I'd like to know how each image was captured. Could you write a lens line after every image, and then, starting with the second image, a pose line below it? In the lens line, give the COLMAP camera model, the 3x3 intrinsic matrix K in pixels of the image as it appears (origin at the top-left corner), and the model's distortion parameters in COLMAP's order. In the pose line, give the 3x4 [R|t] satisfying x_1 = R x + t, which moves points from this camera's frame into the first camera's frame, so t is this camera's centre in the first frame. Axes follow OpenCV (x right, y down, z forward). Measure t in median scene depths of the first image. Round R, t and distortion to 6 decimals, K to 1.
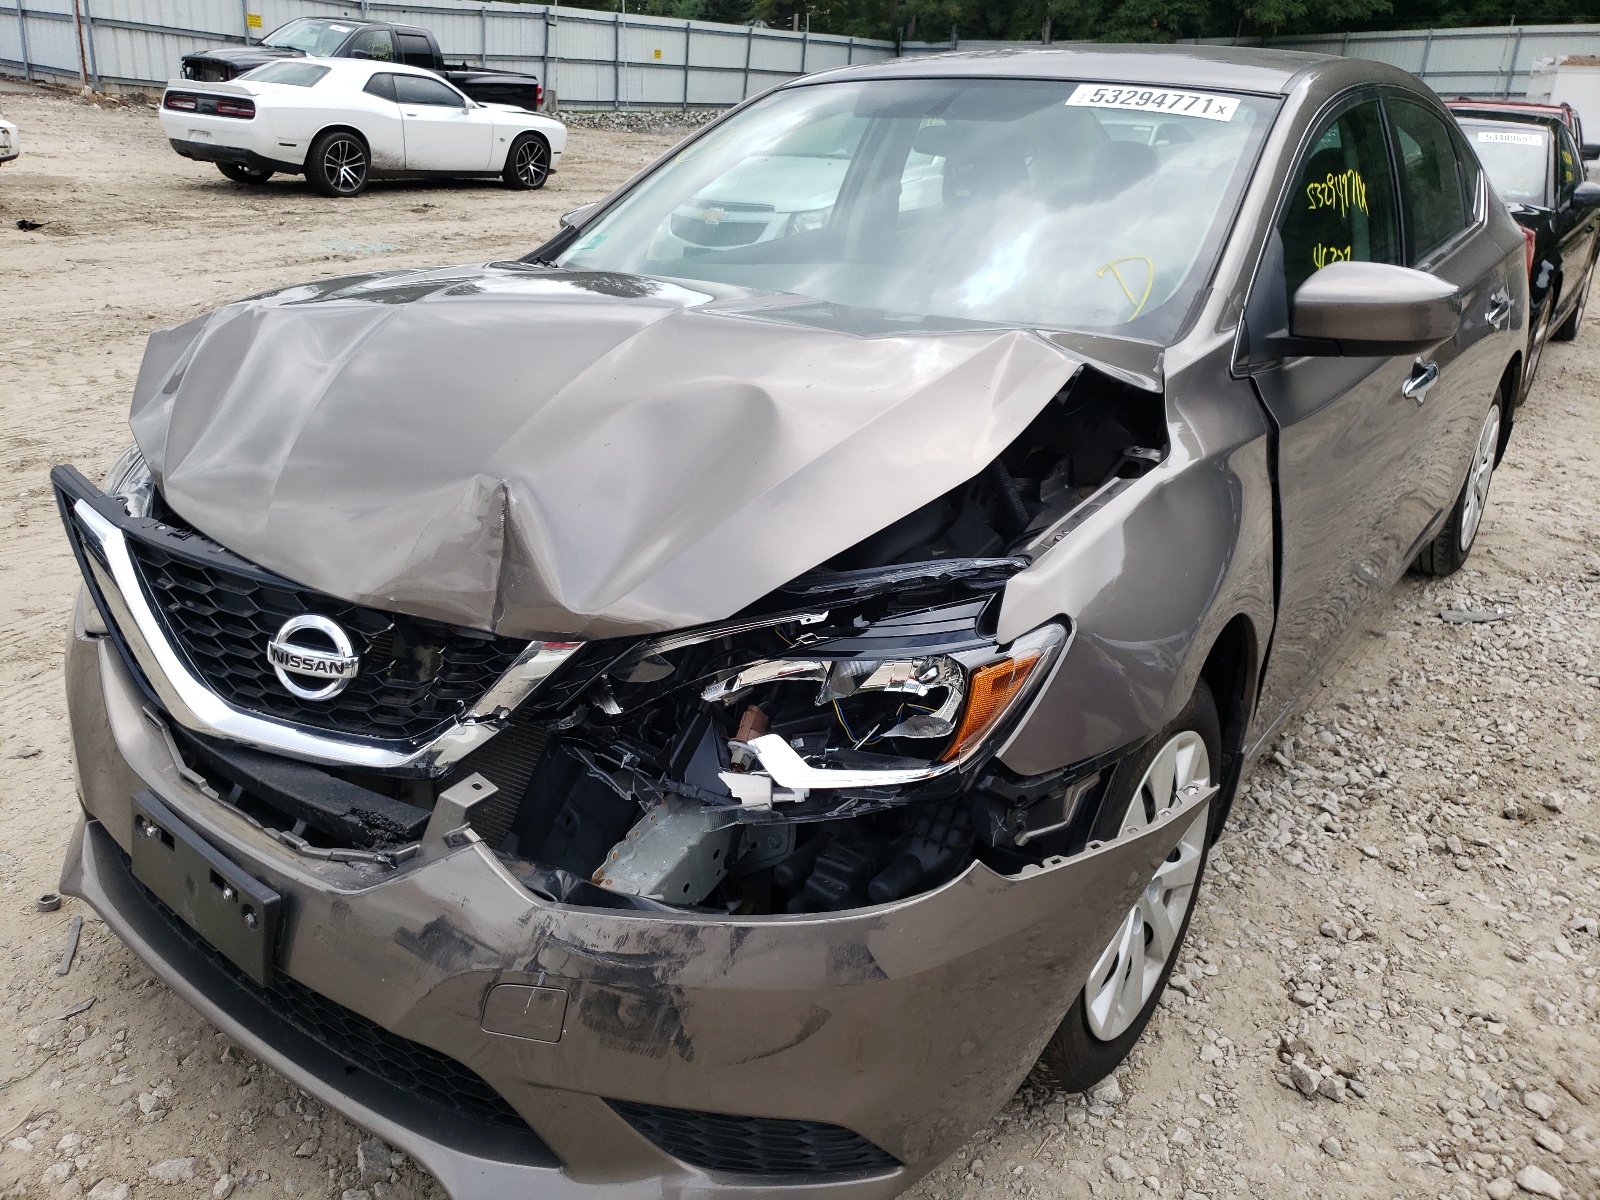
lens RADIAL K [[1223.2, 0, 800.0], [0, 1223.2, 600.0], [0, 0, 1]] dist [-0.002828, 0.035341]
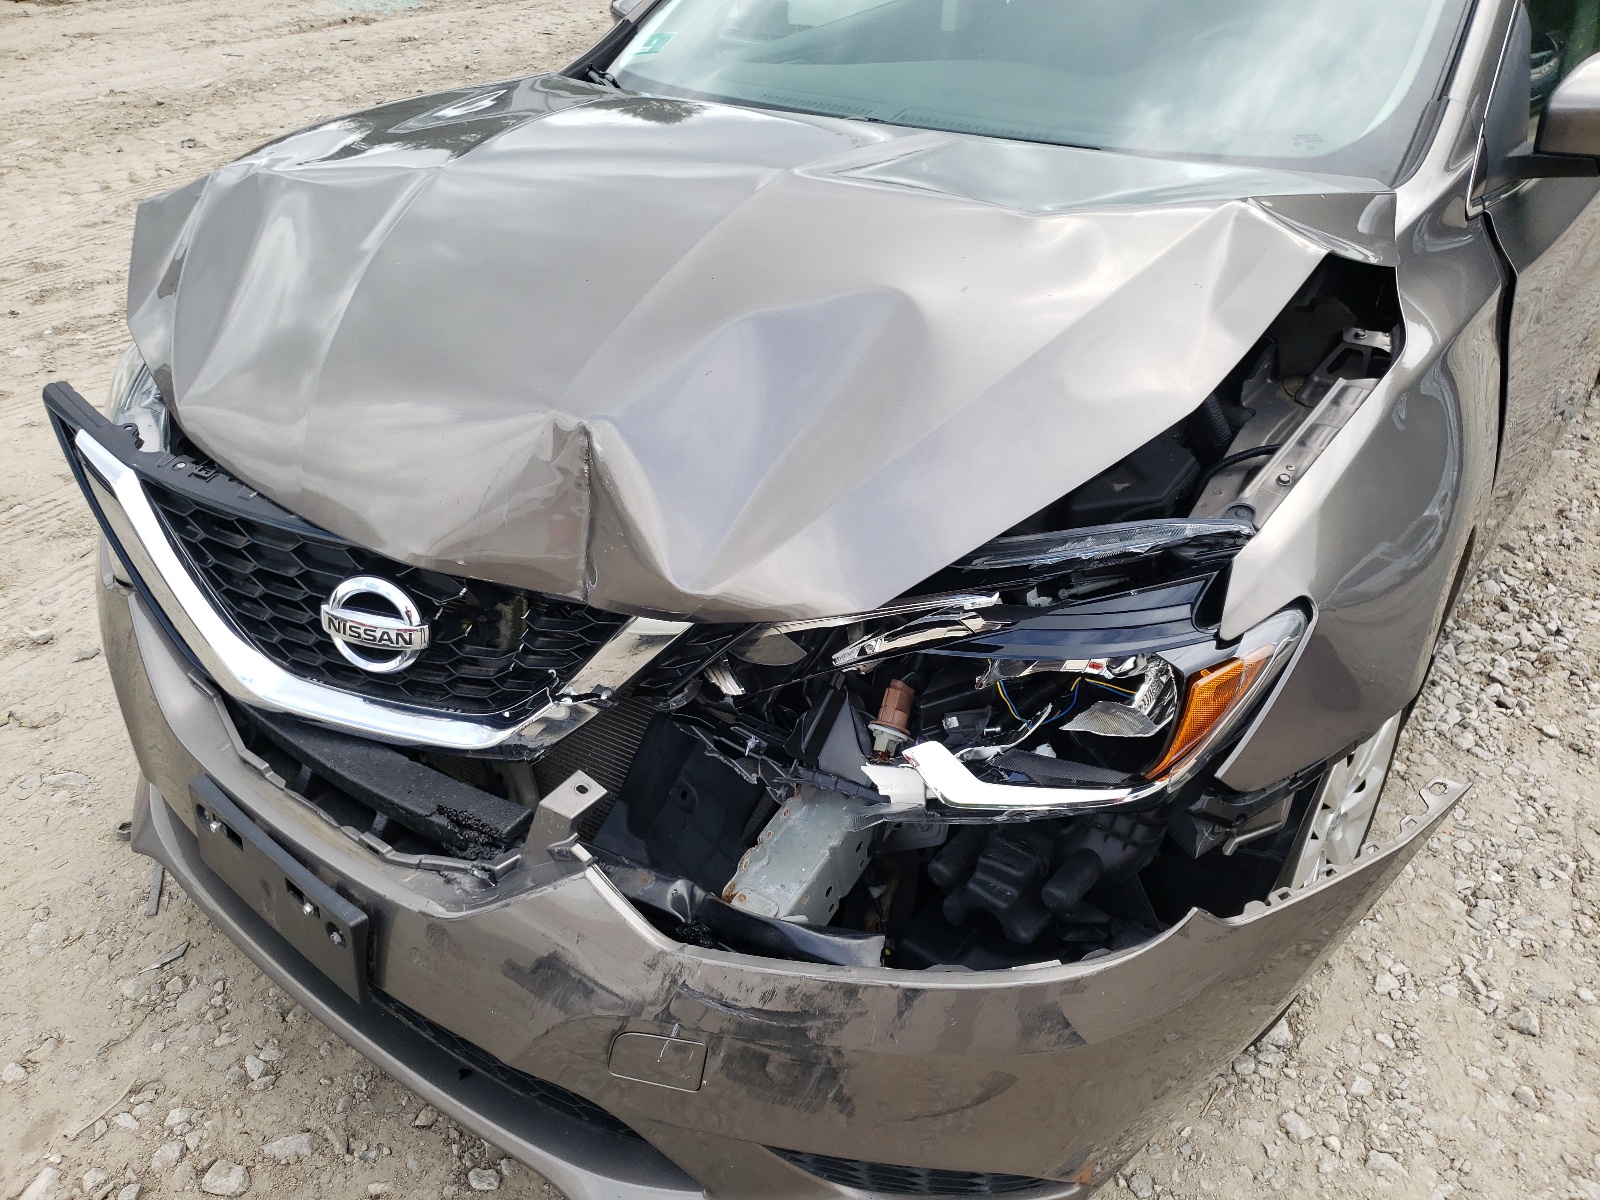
lens RADIAL K [[1200.8, 0, 828.6], [0, 1200.8, 600.6], [0, 0, 1]] dist [0.006877, 0.027325]
pose [[0.999204, -0.027025, -0.029332, -0.055786], [0.032467, 0.978292, 0.204670, -0.126836], [0.023164, -0.205460, 0.978391, 0.185982]]
